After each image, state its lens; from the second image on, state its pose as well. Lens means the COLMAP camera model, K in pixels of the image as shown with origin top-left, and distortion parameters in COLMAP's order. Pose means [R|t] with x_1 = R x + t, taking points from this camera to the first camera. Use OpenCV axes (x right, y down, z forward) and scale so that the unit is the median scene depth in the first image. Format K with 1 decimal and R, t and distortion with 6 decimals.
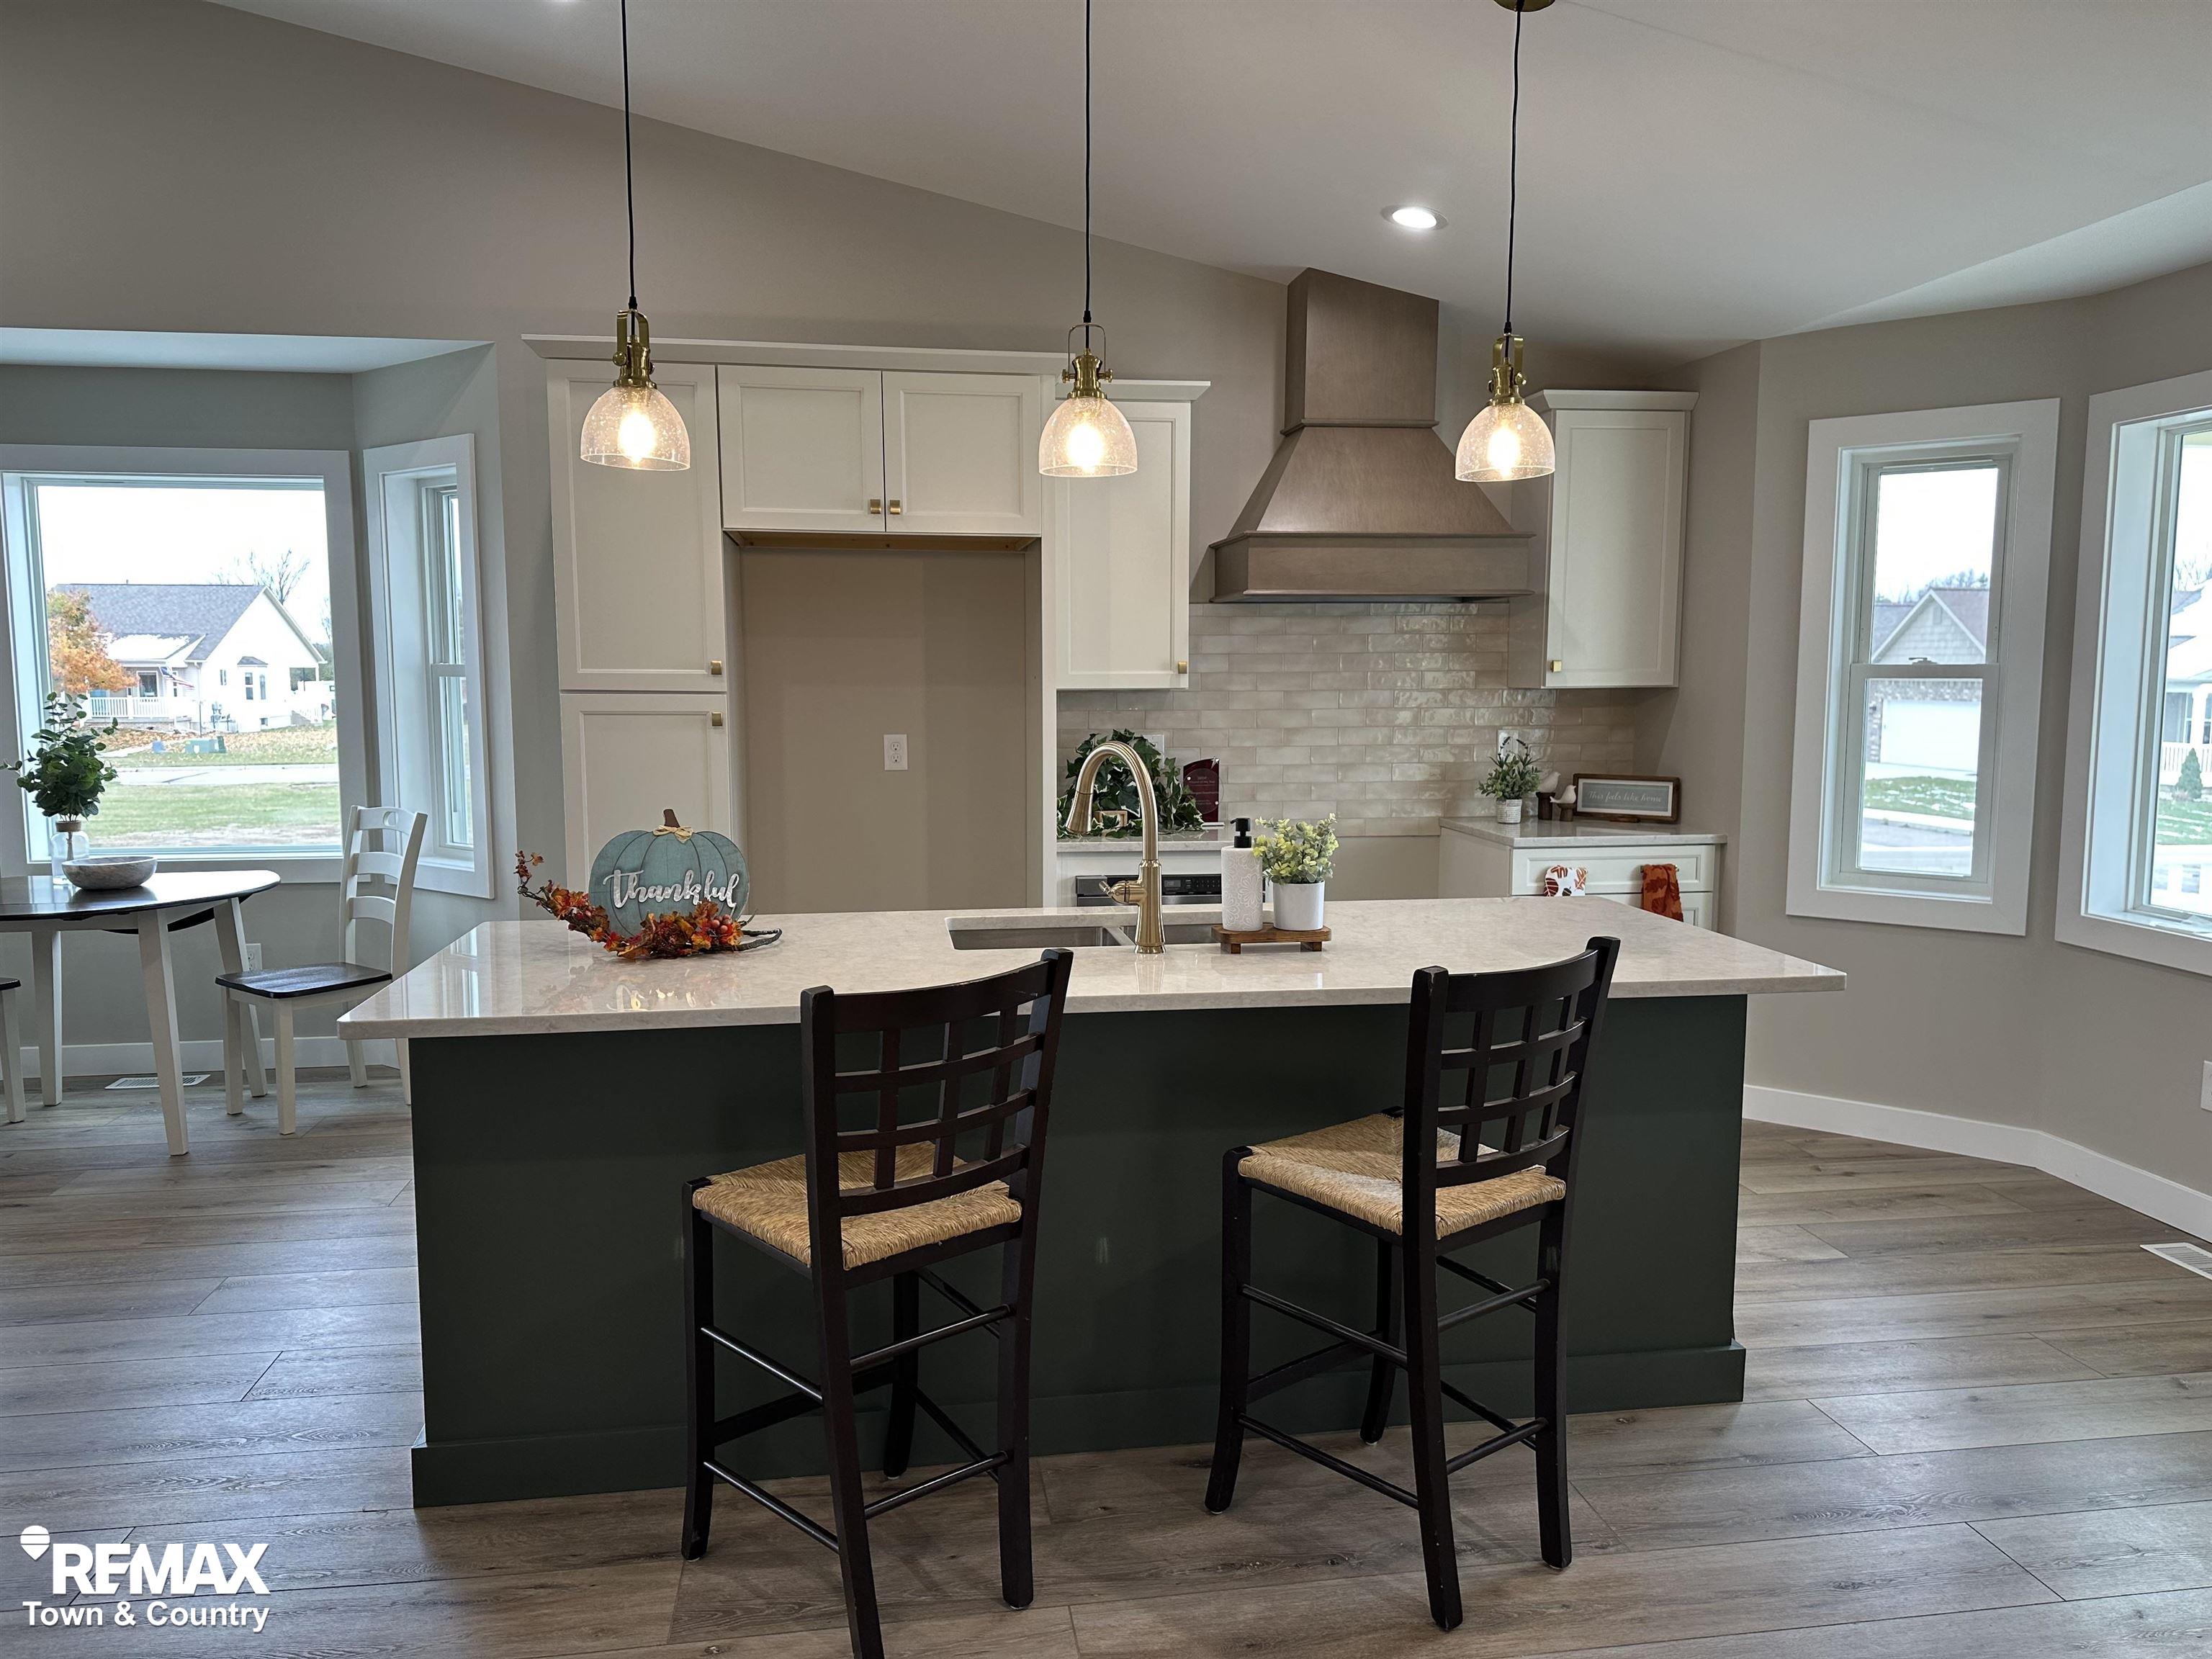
lens RADIAL K [[1531.7, 0, 1099.9], [0, 1531.7, 837.6], [0, 0, 1]] dist [0.060633, -0.010211]
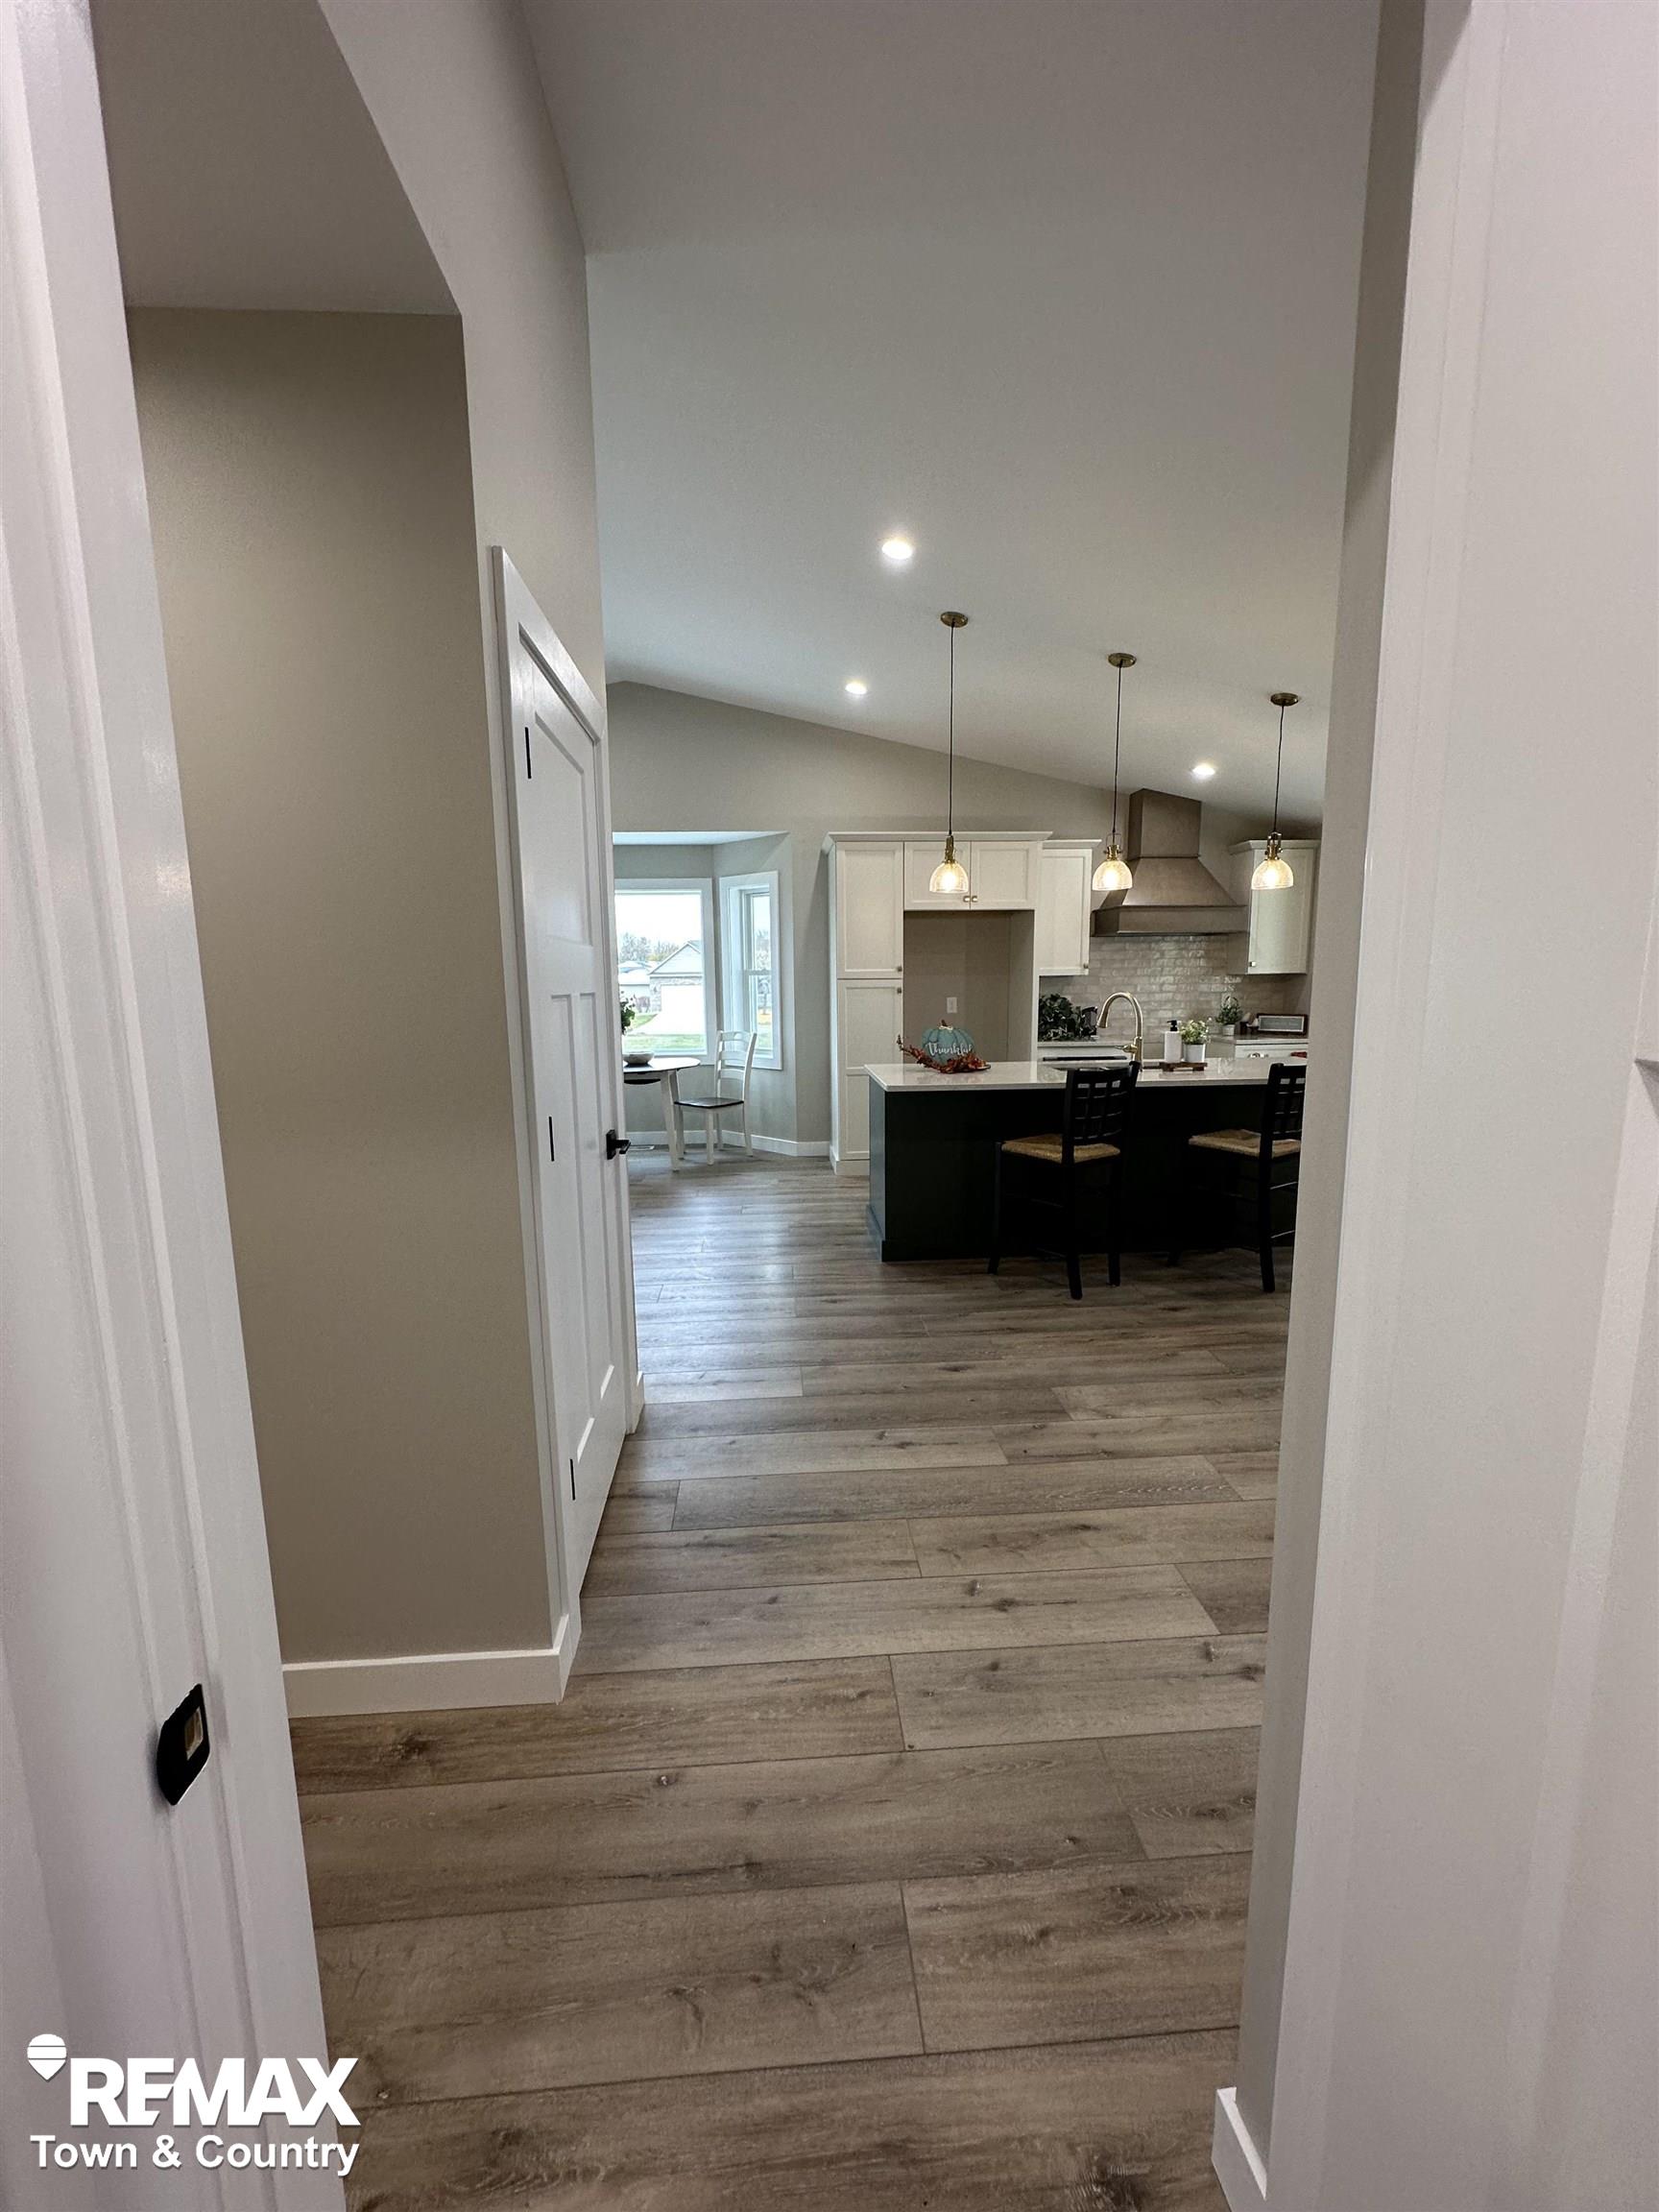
lens RADIAL K [[875.8, 0, 828.5], [0, 875.8, 1107.0], [0, 0, 1]] dist [-0.002108, 0.000651]
pose [[0.996949, 0.000448, -0.078059, -0.222159], [0.002809, 0.999130, 0.041610, 0.041875], [0.078010, -0.041702, 0.996080, -0.323815]]
